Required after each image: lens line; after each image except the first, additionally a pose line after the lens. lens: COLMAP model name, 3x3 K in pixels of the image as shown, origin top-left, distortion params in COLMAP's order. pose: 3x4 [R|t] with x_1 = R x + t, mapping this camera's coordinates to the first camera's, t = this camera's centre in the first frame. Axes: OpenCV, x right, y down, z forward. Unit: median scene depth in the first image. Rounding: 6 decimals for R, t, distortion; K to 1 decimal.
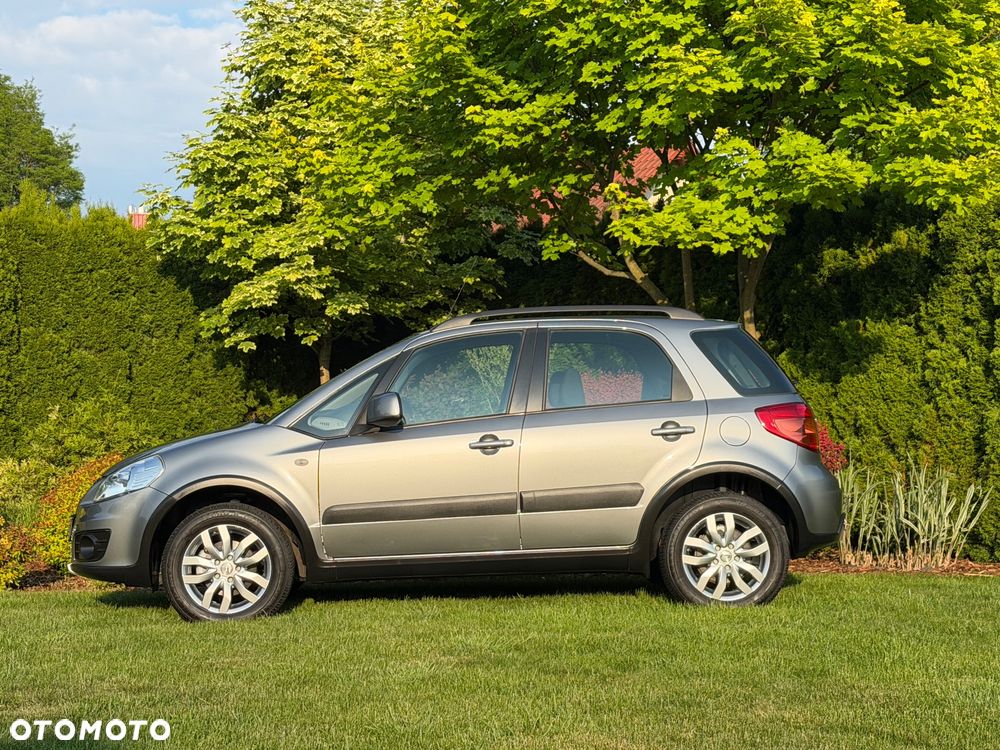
lens RADIAL K [[1835.1, 0, 506.1], [0, 1835.1, 397.4], [0, 0, 1]] dist [0.187112, 0.000000]
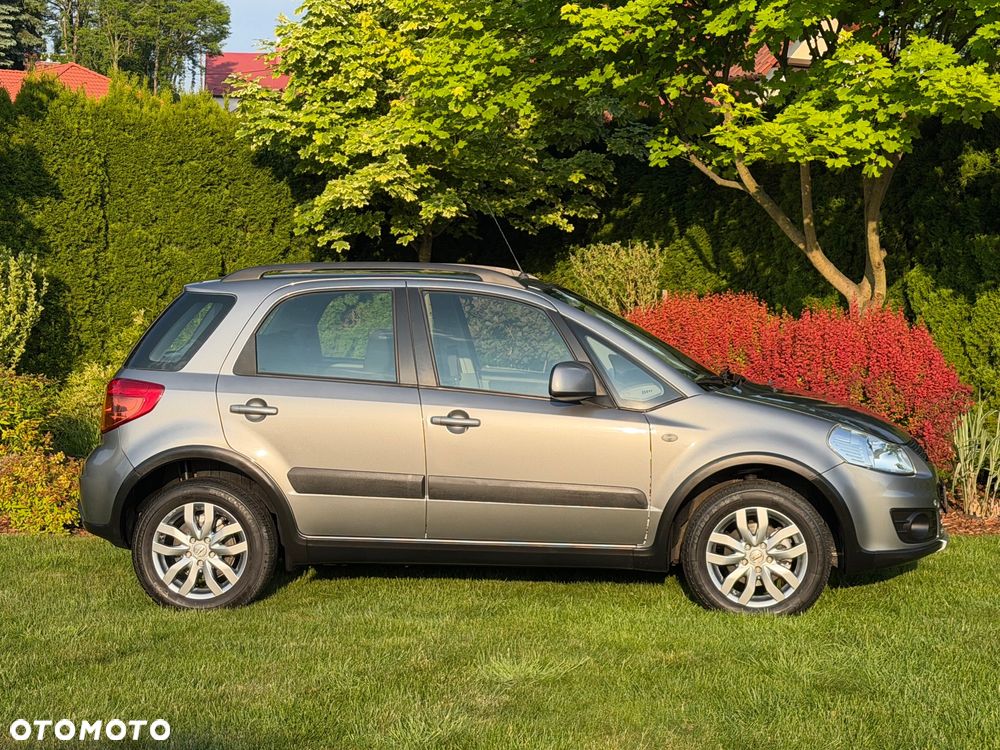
lens RADIAL K [[1835.1, 0, 510.6], [0, 1835.1, 383.6], [0, 0, 1]] dist [0.187112, 0.000000]
pose [[0.996696, 0.018473, -0.079099, 0.027336], [-0.011661, 0.996250, 0.085729, -0.047704], [0.080386, -0.084523, 0.993174, 0.073085]]
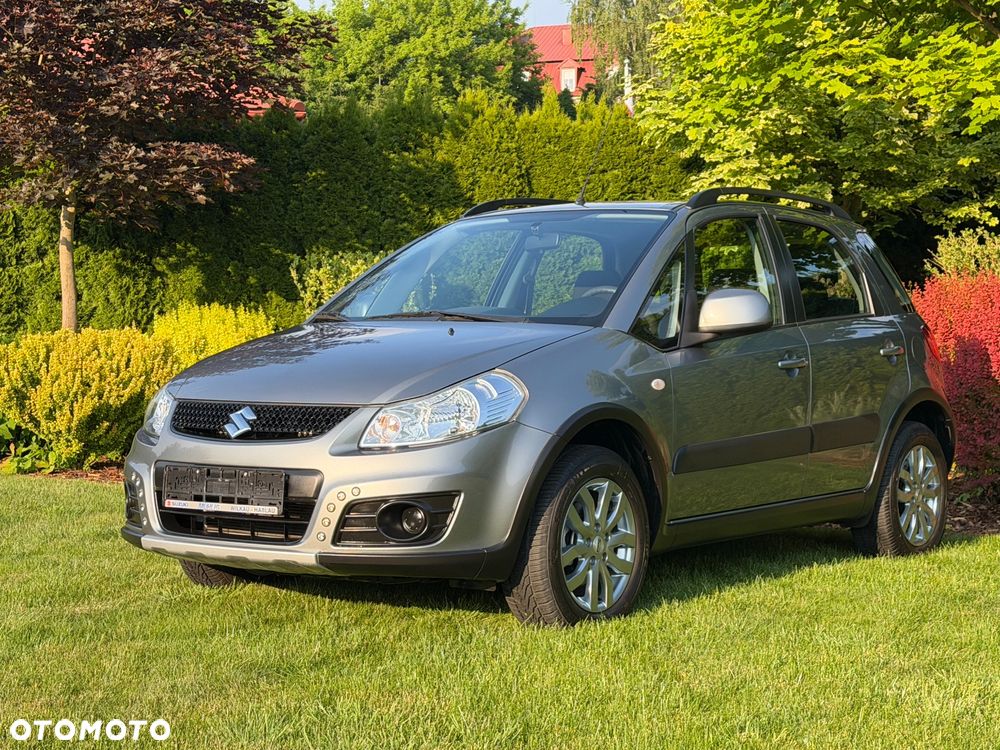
lens RADIAL K [[1835.1, 0, 493.6], [0, 1835.1, 380.9], [0, 0, 1]] dist [0.187112, 0.000000]
pose [[0.819204, 0.027289, -0.572852, 0.346444], [-0.002739, 0.999042, 0.043675, -0.001514], [0.573496, -0.034210, 0.818494, 0.223235]]
